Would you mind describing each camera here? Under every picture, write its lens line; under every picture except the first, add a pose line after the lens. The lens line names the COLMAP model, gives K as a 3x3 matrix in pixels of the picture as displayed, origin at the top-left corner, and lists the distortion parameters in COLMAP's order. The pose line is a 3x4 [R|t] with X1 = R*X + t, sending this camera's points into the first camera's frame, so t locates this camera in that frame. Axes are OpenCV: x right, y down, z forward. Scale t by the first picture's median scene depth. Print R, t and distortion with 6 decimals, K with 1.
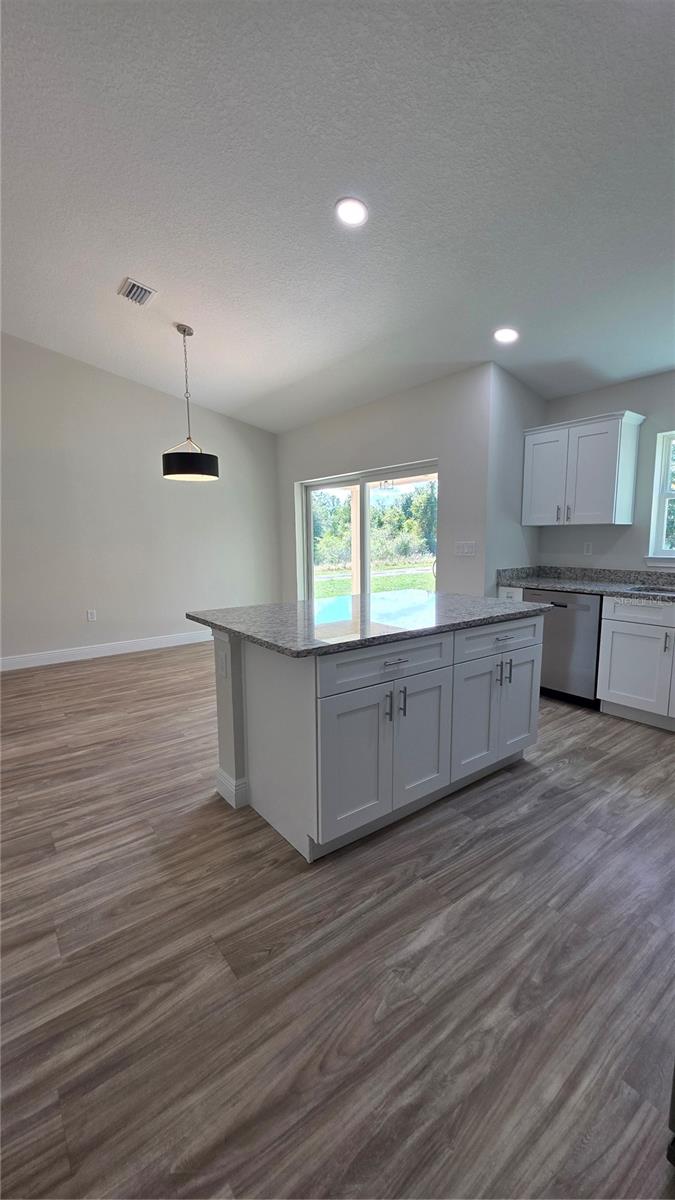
lens RADIAL K [[482.0, 0, 337.5], [0, 482.0, 600.0], [0, 0, 1]] dist [-0.001840, -0.000115]
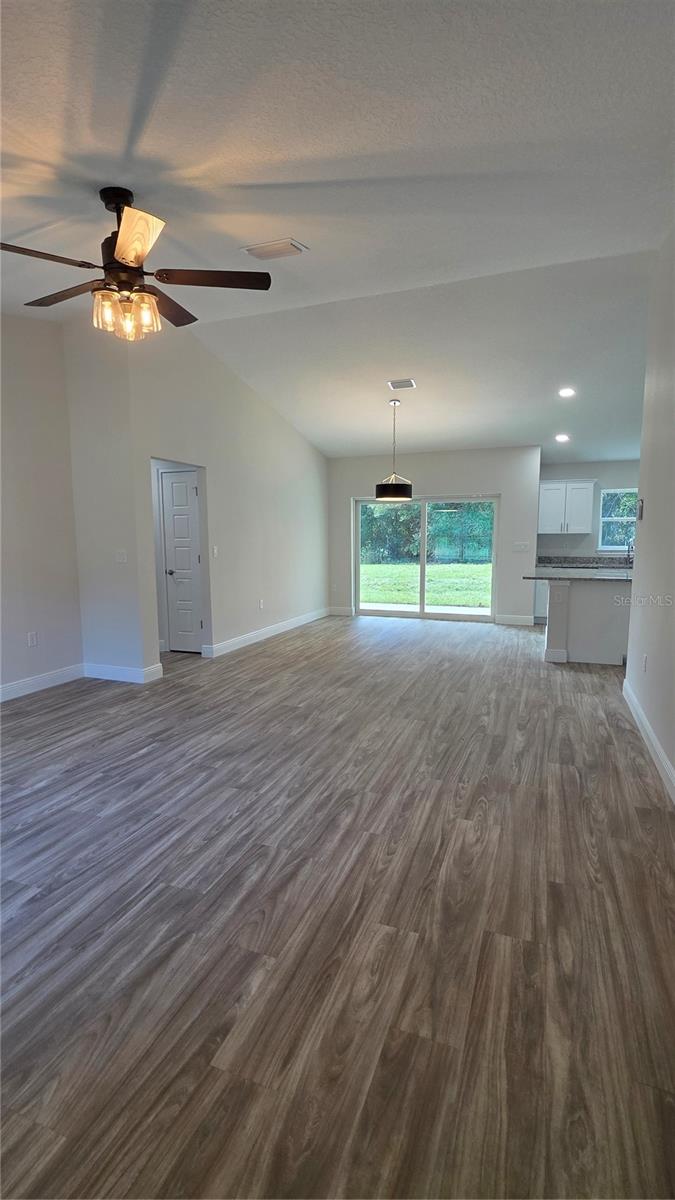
lens RADIAL K [[549.1, 0, 337.5], [0, 549.1, 600.0], [0, 0, 1]] dist [0.000531, 0.000018]
pose [[0.846986, -0.055096, 0.528753, -3.169341], [0.066594, 0.997777, -0.002705, 0.112553], [-0.527428, 0.037503, 0.848771, -0.774554]]
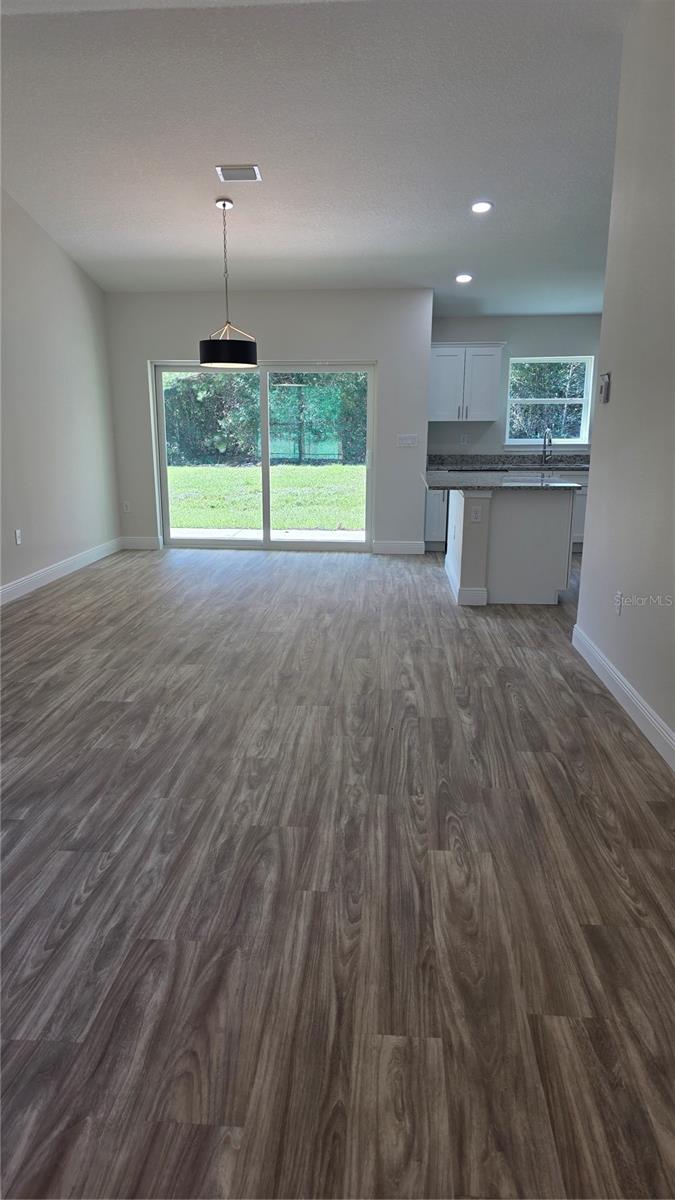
lens RADIAL K [[801.4, 0, 327.4], [0, 801.4, 612.4], [0, 0, 1]] dist [0.067343, -0.068001]
pose [[0.665679, -0.161694, 0.728510, -3.279927], [0.092452, 0.986592, 0.134496, 0.069503], [-0.740489, -0.022179, 0.671702, -0.512820]]
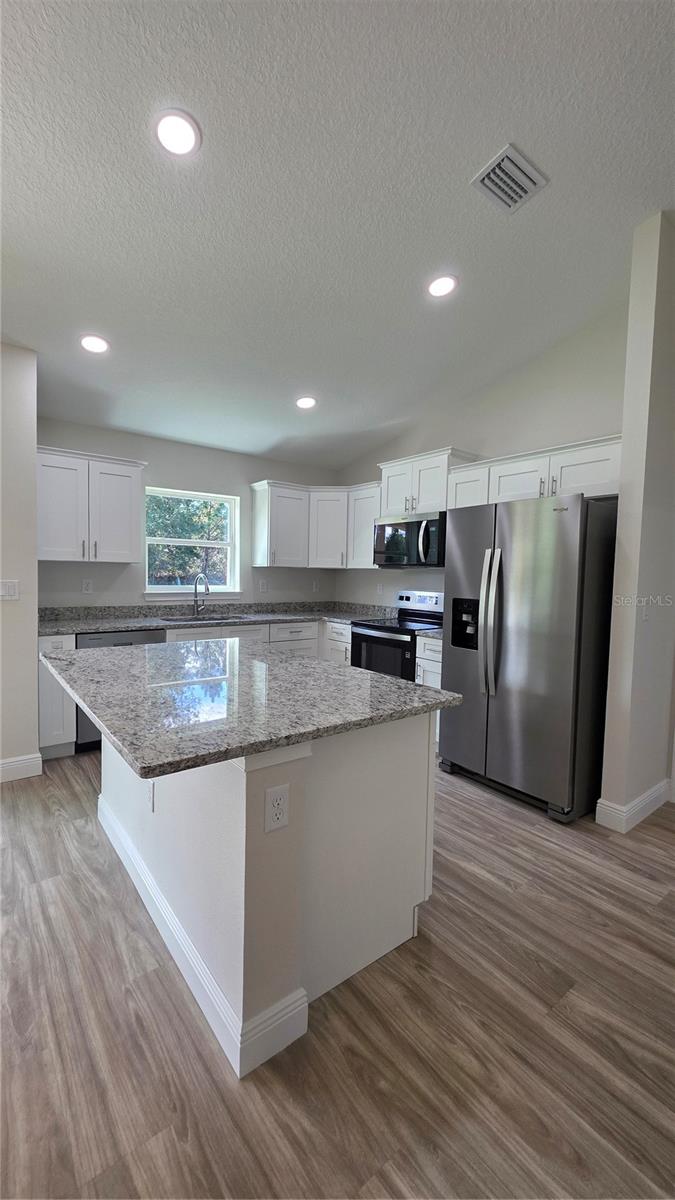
lens RADIAL K [[482.0, 0, 337.5], [0, 482.0, 600.0], [0, 0, 1]] dist [-0.001840, -0.000115]
pose [[-0.015254, -0.046986, 0.998779, -1.033750], [0.111055, 0.992635, 0.048393, -0.163110], [-0.993697, 0.111657, -0.009923, 1.194705]]
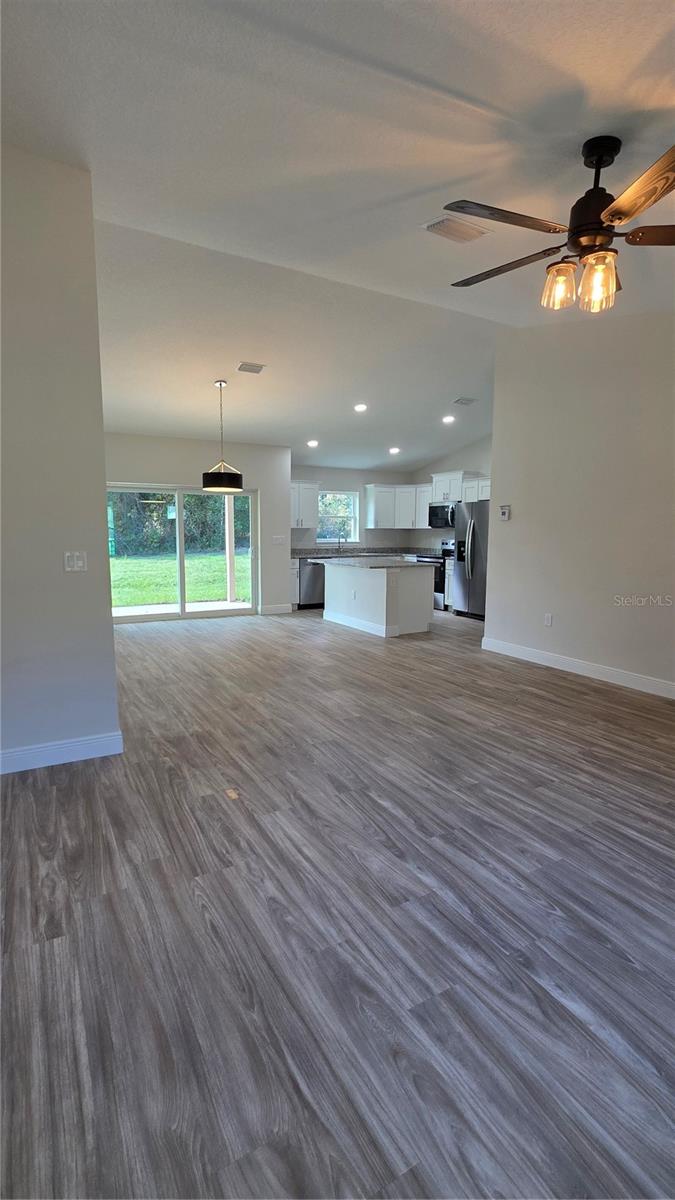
lens RADIAL K [[549.1, 0, 337.5], [0, 549.1, 600.0], [0, 0, 1]] dist [0.000531, 0.000018]
pose [[0.133018, -0.116839, 0.984203, -4.234790], [0.126129, 0.986949, 0.100118, -0.141838], [-0.983055, 0.110819, 0.146019, 1.141669]]
